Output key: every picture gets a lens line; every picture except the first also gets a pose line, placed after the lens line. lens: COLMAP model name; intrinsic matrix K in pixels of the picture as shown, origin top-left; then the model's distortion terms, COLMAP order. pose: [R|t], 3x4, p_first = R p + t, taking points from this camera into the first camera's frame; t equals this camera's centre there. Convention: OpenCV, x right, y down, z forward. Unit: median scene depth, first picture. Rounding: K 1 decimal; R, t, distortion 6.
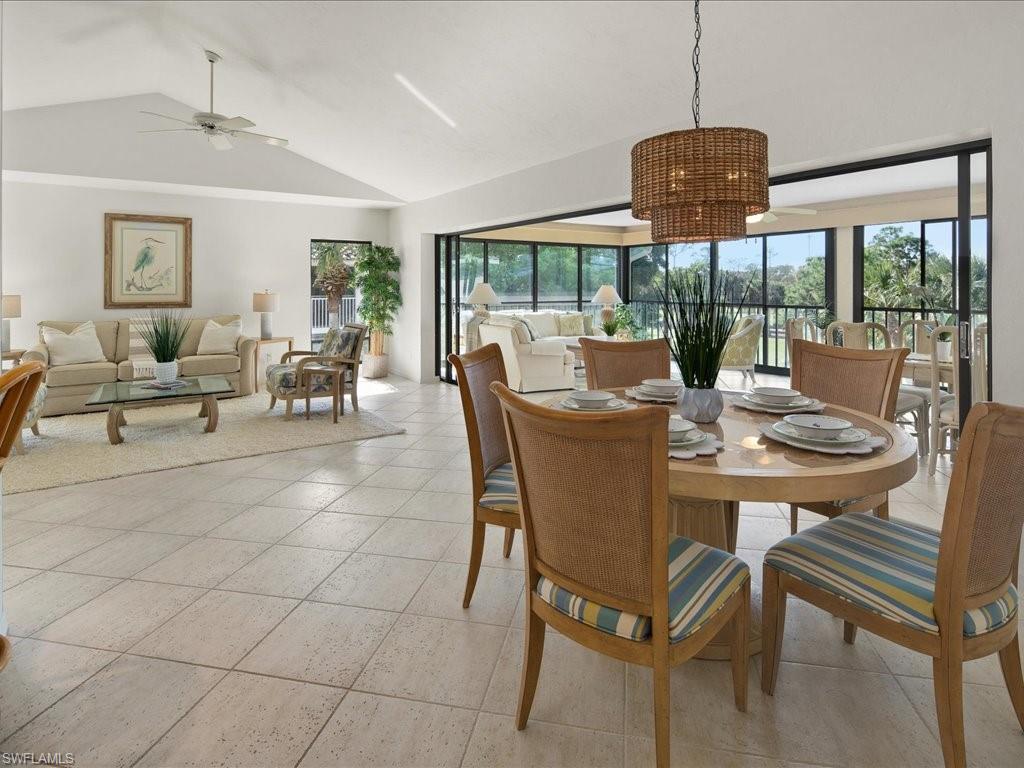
lens RADIAL K [[566.6, 0, 509.9], [0, 566.6, 284.9], [0, 0, 1]] dist [0.008527, -0.005428]
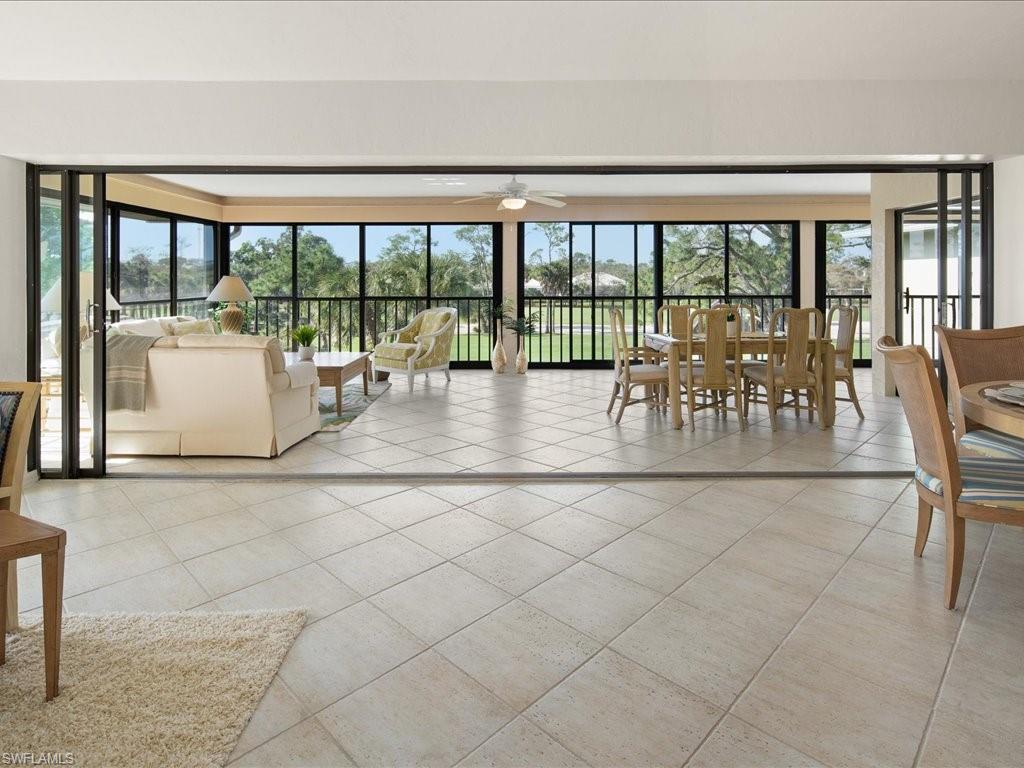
lens RADIAL K [[566.6, 0, 509.1], [0, 566.6, 277.5], [0, 0, 1]] dist [0.008527, -0.005428]
pose [[0.539935, 0.003555, 0.841699, -0.348764], [-0.001922, 0.999994, -0.002991, 0.005928], [-0.841705, -0.000003, 0.539938, 0.486085]]
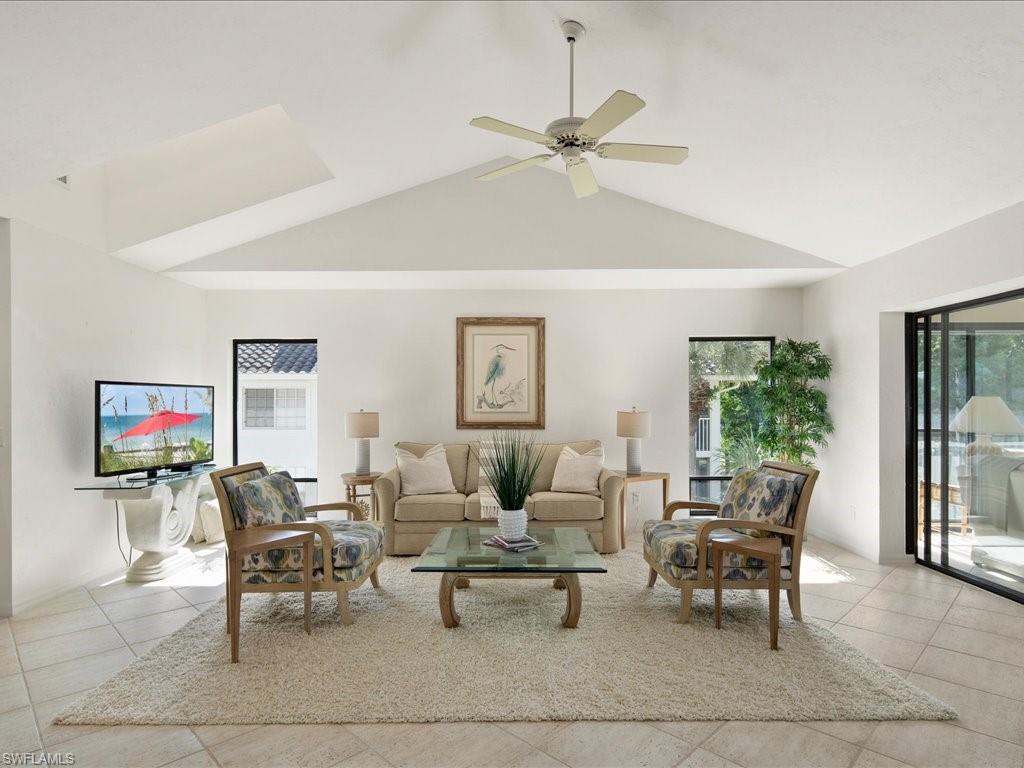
lens RADIAL K [[566.6, 0, 508.2], [0, 566.6, 399.7], [0, 0, 1]] dist [0.008527, -0.005428]
pose [[0.838769, -0.006442, -0.544450, -0.176834], [0.003059, 0.999970, -0.007118, 0.004242], [0.544479, 0.004305, 0.838763, 0.316300]]
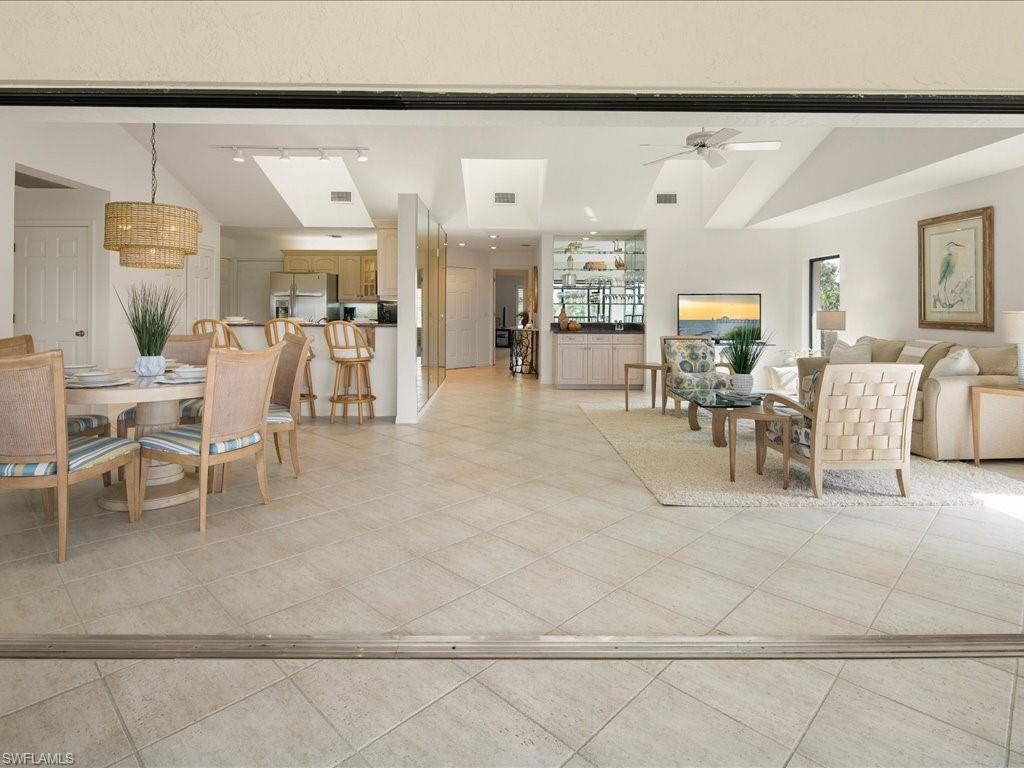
lens RADIAL K [[566.6, 0, 504.1], [0, 566.6, 305.9], [0, 0, 1]] dist [0.008527, -0.005428]
pose [[-0.537293, -0.004885, -0.843381, 0.388960], [0.000333, 0.999982, -0.006004, 0.012712], [0.843395, -0.003507, -0.537282, 0.912991]]
